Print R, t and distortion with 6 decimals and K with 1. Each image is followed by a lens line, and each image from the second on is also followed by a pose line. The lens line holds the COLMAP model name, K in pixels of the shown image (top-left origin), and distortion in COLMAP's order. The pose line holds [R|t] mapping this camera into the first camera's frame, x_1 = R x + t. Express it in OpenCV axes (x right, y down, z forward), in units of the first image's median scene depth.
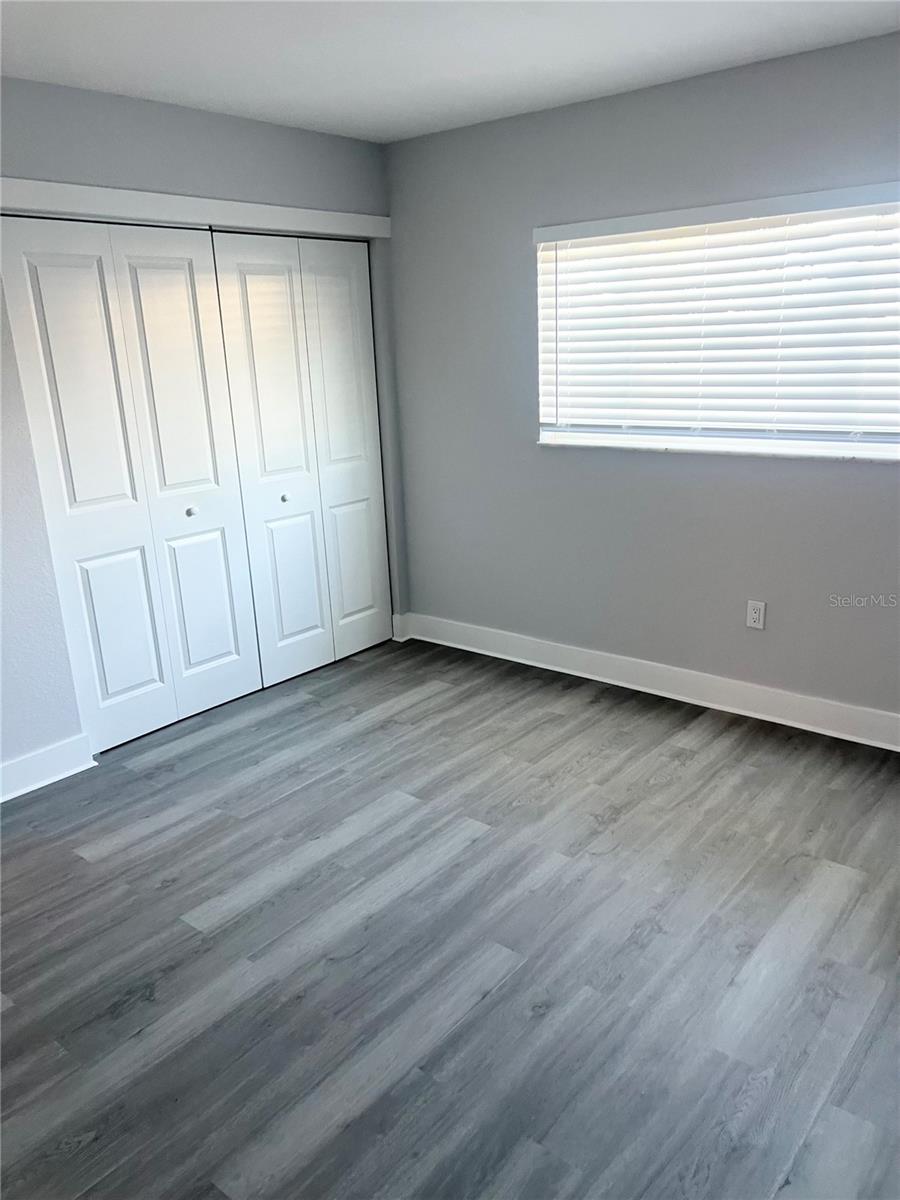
lens RADIAL K [[909.7, 0, 452.9], [0, 909.7, 606.5], [0, 0, 1]] dist [0.067608, -0.082148]
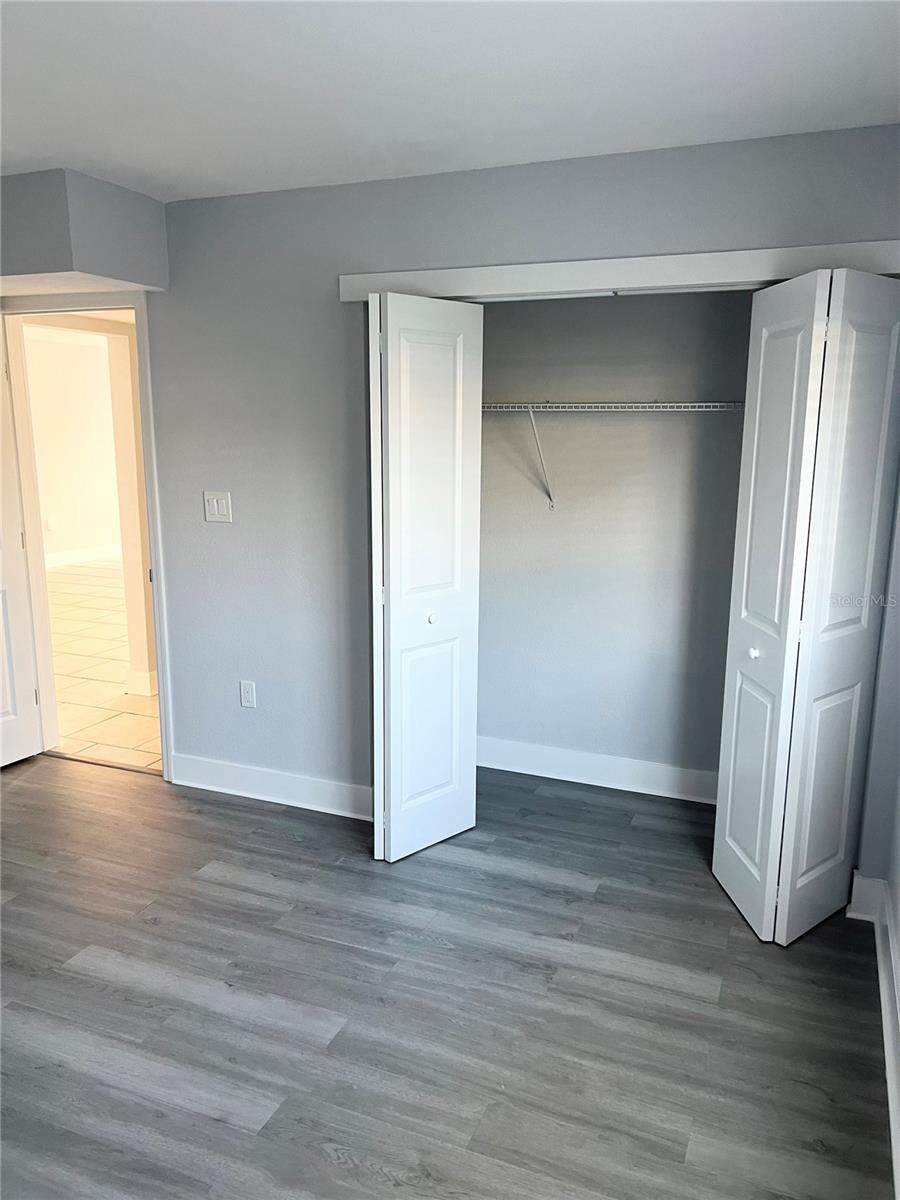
lens RADIAL K [[909.7, 0, 447.9], [0, 909.7, 595.1], [0, 0, 1]] dist [0.067608, -0.082148]
pose [[0.276661, 0.214311, -0.936766, 0.531562], [-0.289840, 0.948028, 0.131287, -0.224127], [0.916216, 0.235190, 0.324398, 0.671112]]
